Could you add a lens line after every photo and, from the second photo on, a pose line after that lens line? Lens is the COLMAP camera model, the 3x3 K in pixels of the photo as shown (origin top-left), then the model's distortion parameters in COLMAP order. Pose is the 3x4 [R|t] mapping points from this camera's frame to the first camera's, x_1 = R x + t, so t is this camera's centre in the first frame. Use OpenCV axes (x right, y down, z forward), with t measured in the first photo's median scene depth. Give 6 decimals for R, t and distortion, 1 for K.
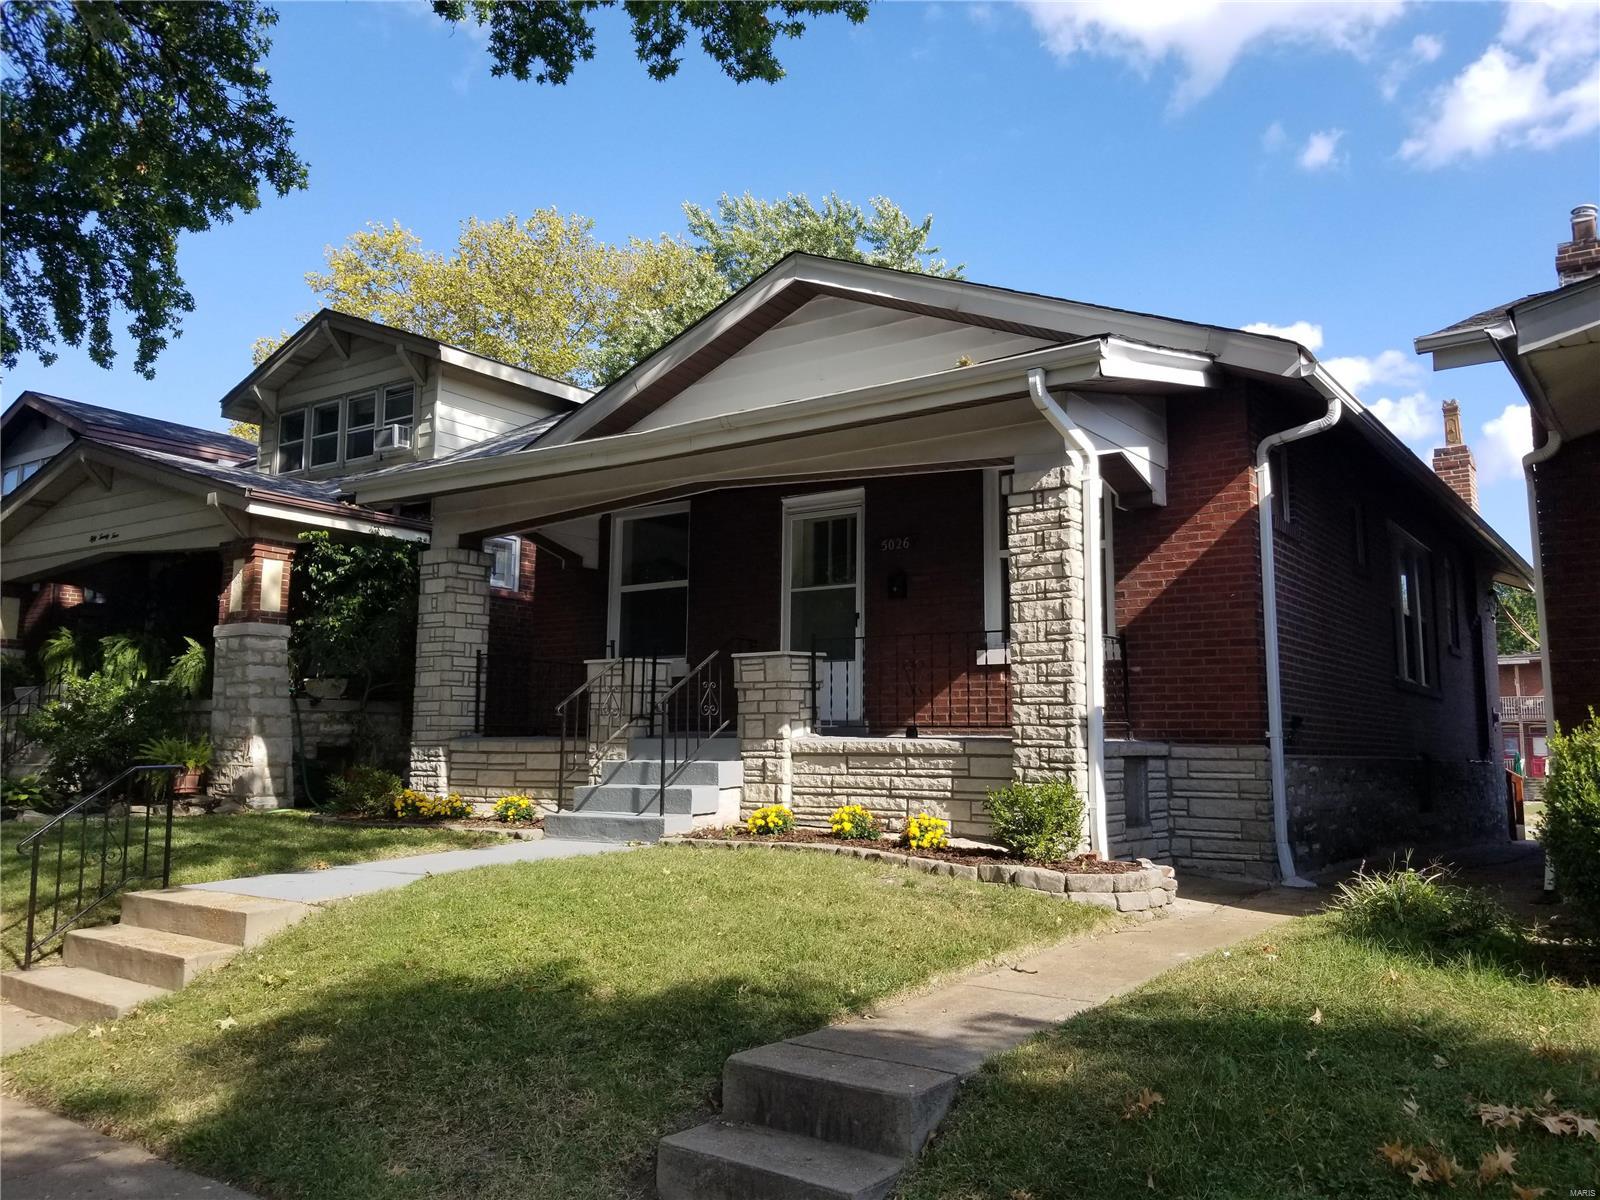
lens RADIAL K [[1265.6, 0, 837.5], [0, 1265.6, 543.8], [0, 0, 1]] dist [0.079262, -0.133590]
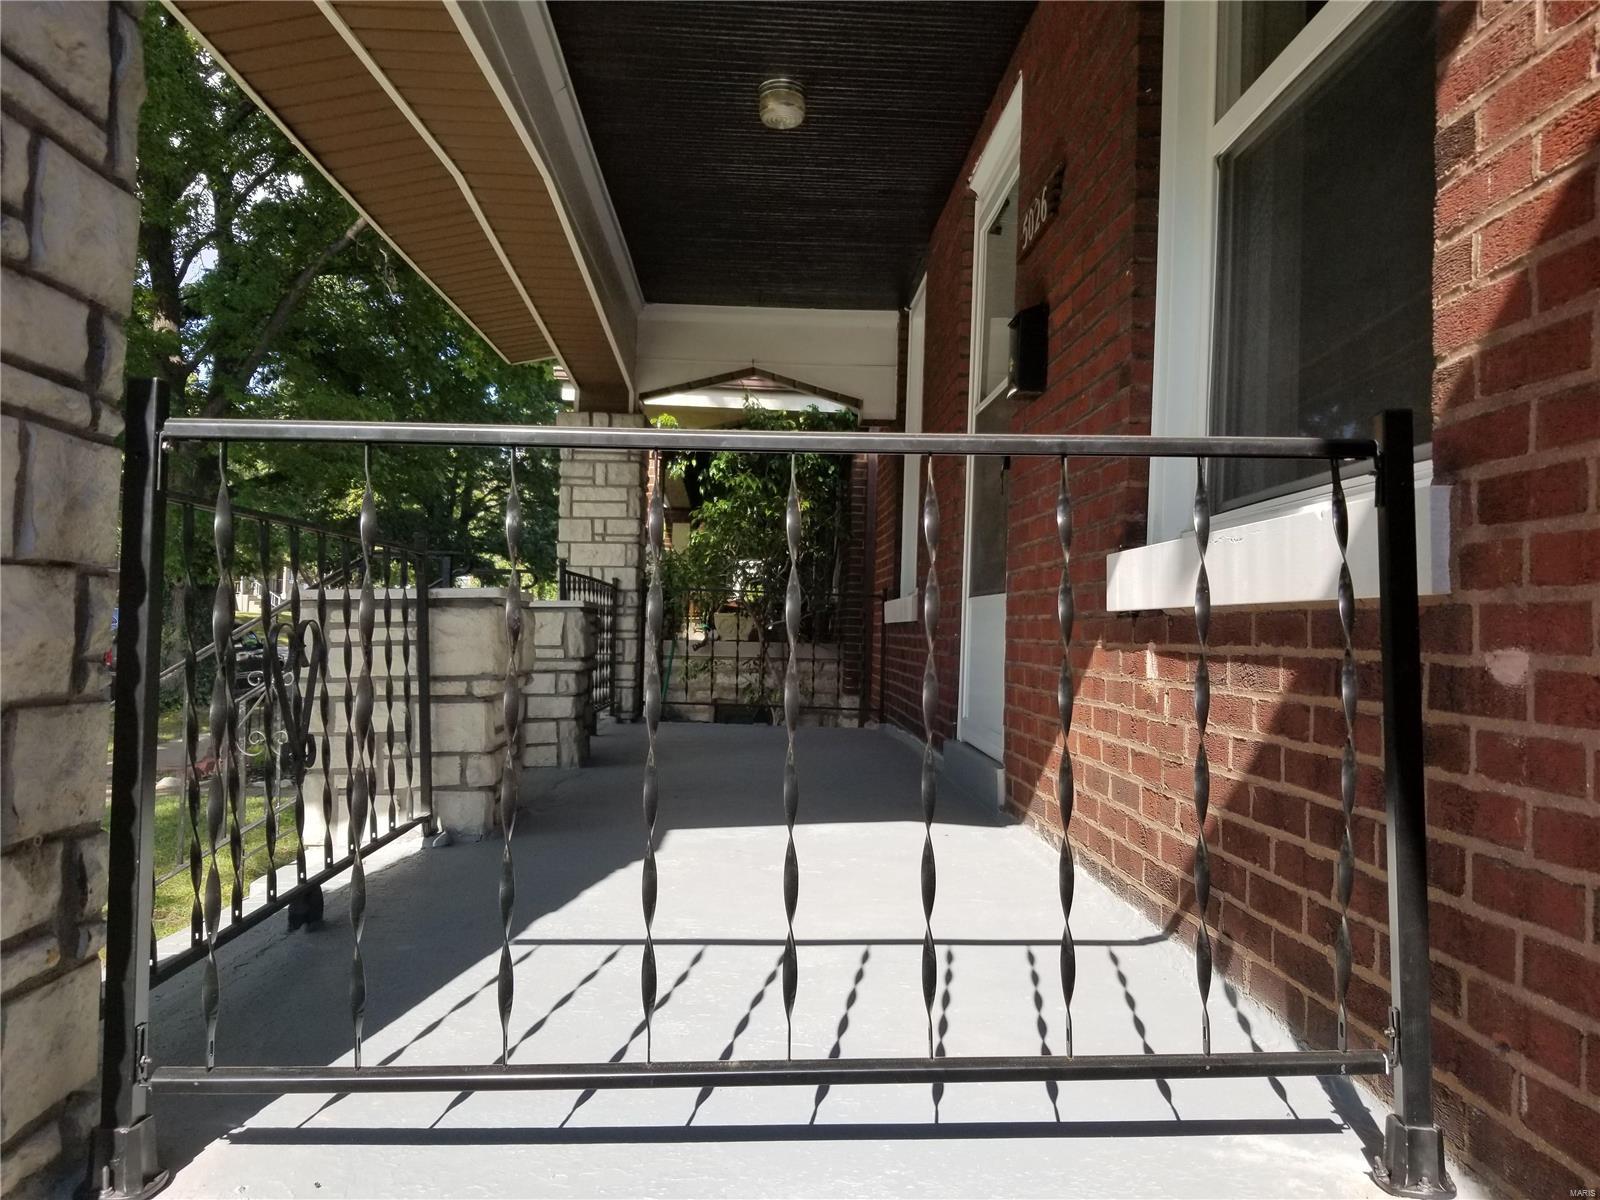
lens RADIAL K [[1256.8, 0, 833.3], [0, 1256.8, 576.7], [0, 0, 1]] dist [0.070368, -0.114902]
pose [[0.628541, -0.022630, -0.777447, 0.293961], [0.102347, 0.993291, 0.053831, 0.074974], [0.771013, -0.113405, 0.626641, 0.864421]]
